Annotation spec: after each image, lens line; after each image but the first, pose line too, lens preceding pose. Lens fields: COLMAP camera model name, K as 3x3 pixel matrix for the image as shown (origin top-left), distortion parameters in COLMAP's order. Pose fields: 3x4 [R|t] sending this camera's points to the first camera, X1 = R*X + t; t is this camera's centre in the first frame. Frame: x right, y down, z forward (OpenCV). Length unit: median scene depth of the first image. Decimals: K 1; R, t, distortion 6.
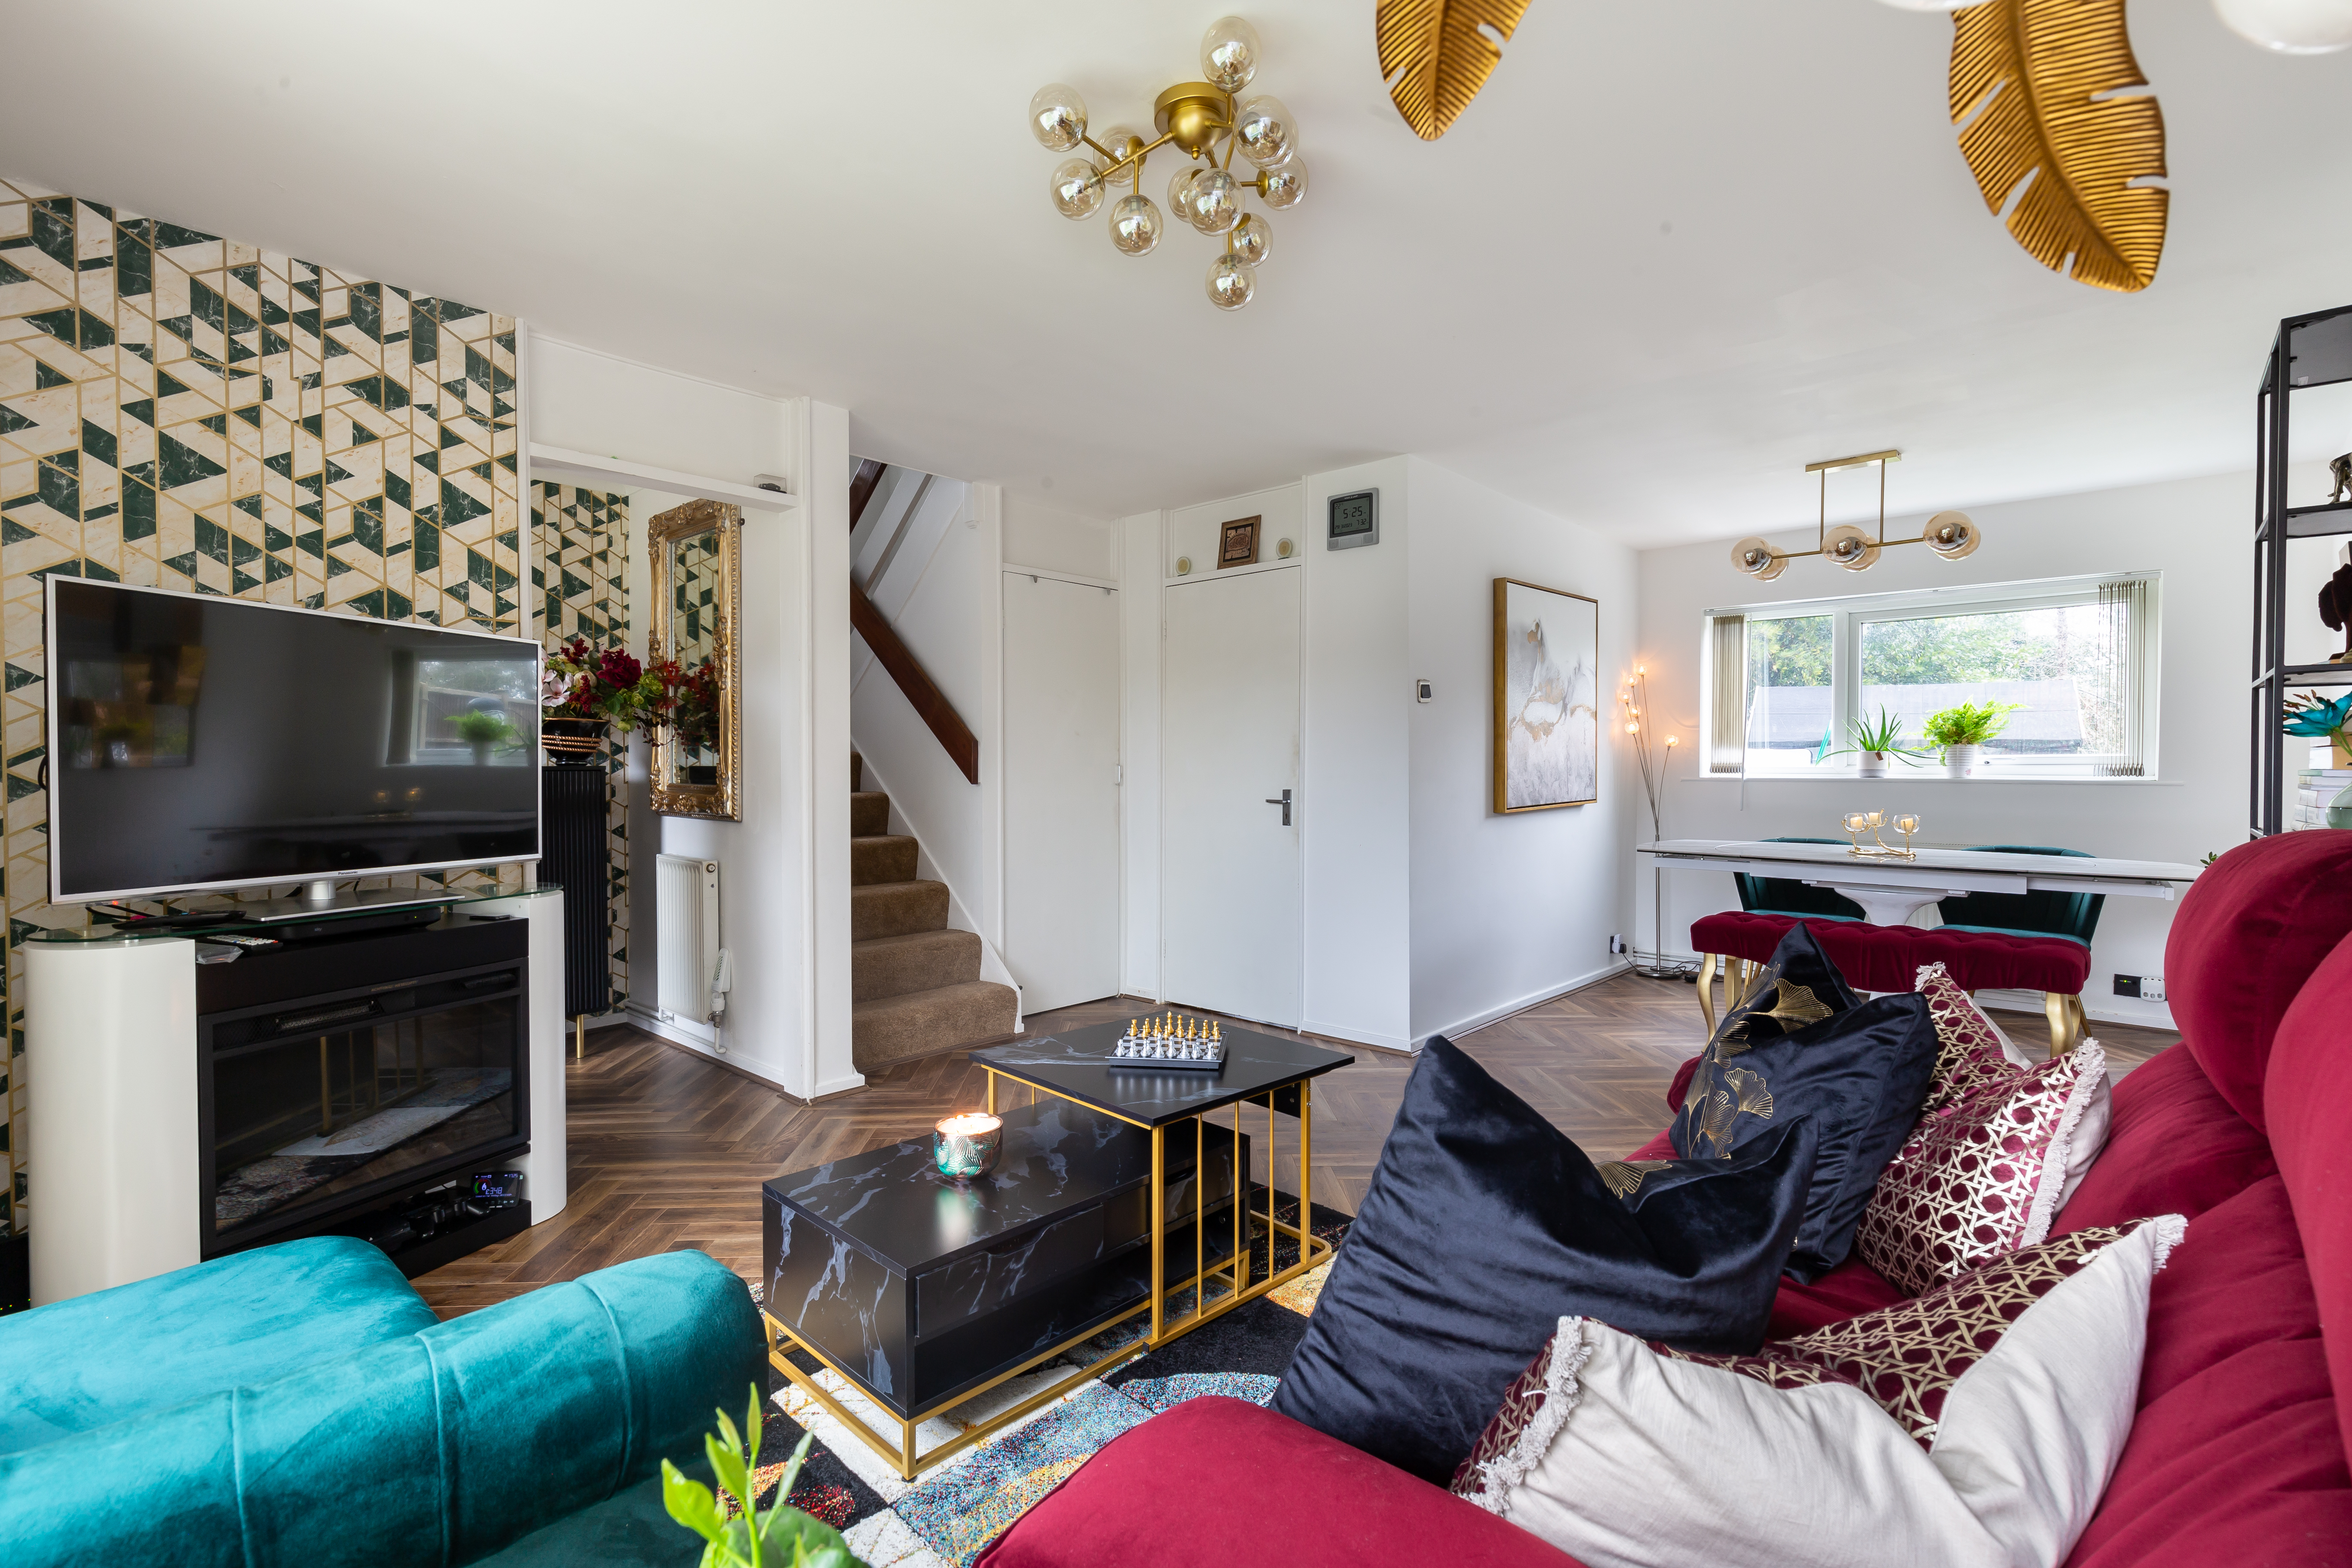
lens RADIAL K [[1071.7, 0, 1168.1], [0, 1071.7, 789.9], [0, 0, 1]] dist [0.005524, 0.001159]
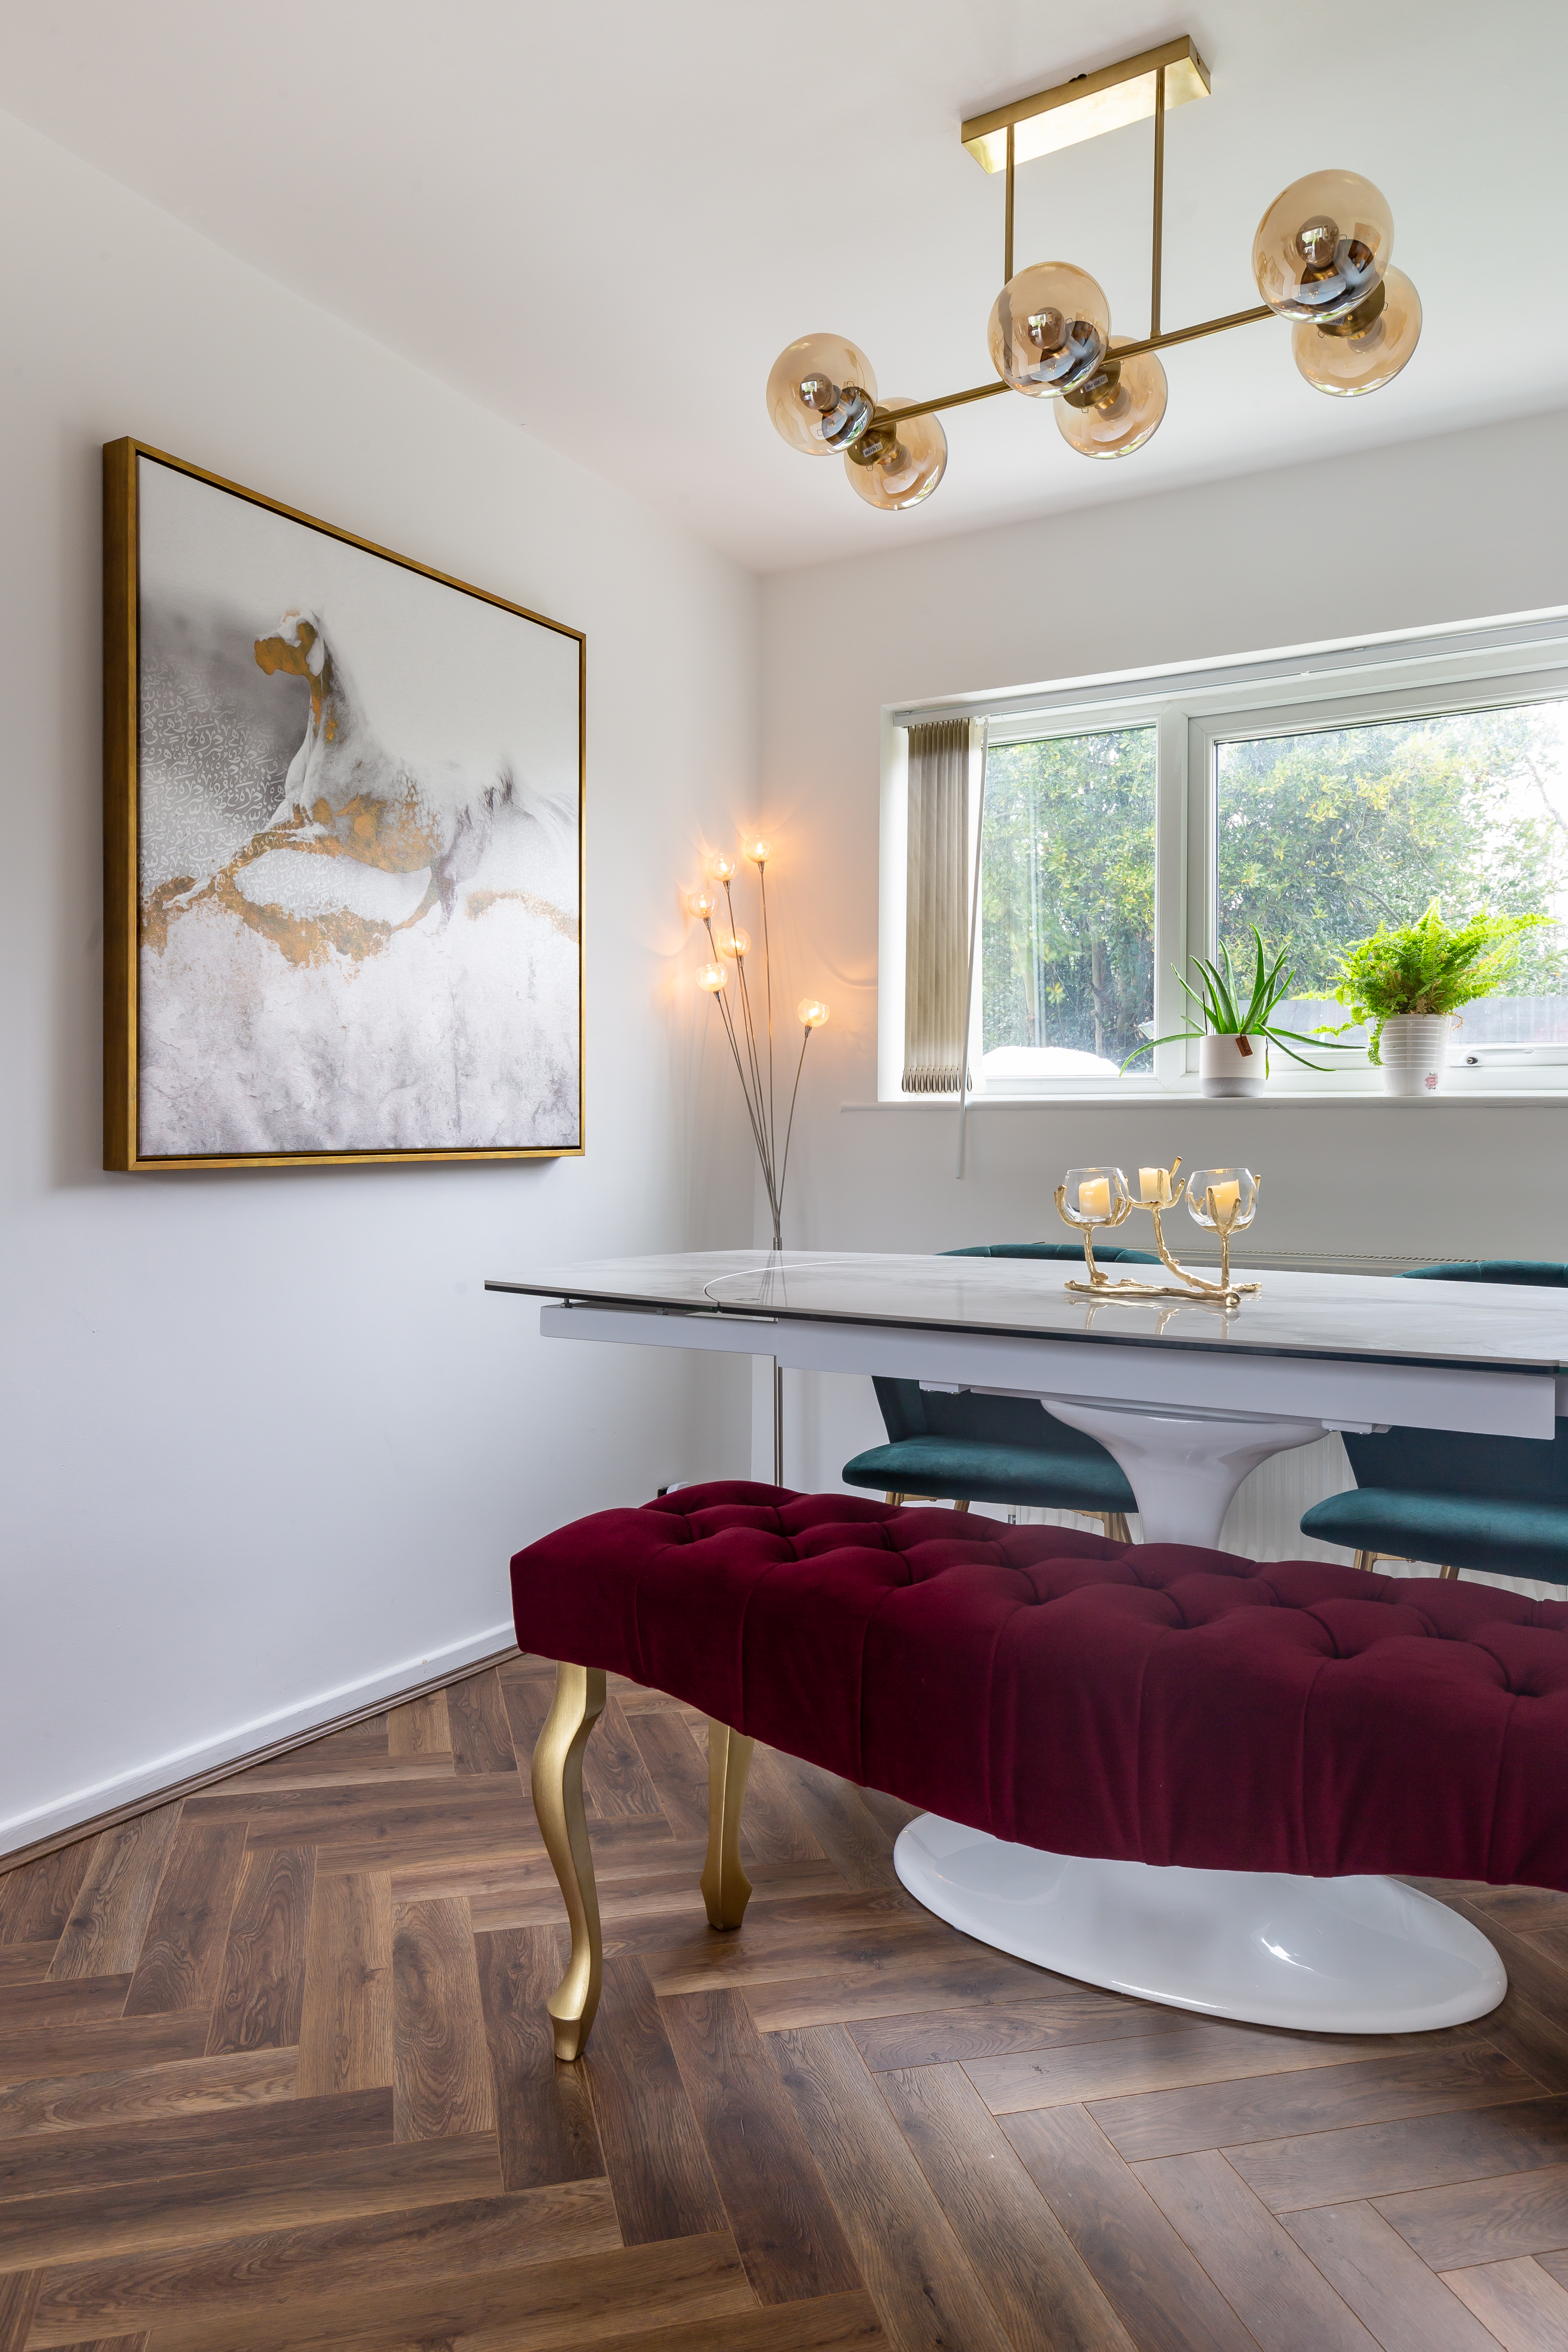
lens RADIAL K [[1560.0, 0, 718.1], [0, 1560.0, 1126.0], [0, 0, 1]] dist [0.006579, 0.000456]
pose [[0.983193, 0.010508, 0.182264, 0.367572], [-0.004748, 0.999476, -0.032013, 0.020764], [-0.182505, 0.030610, 0.982728, 0.464204]]
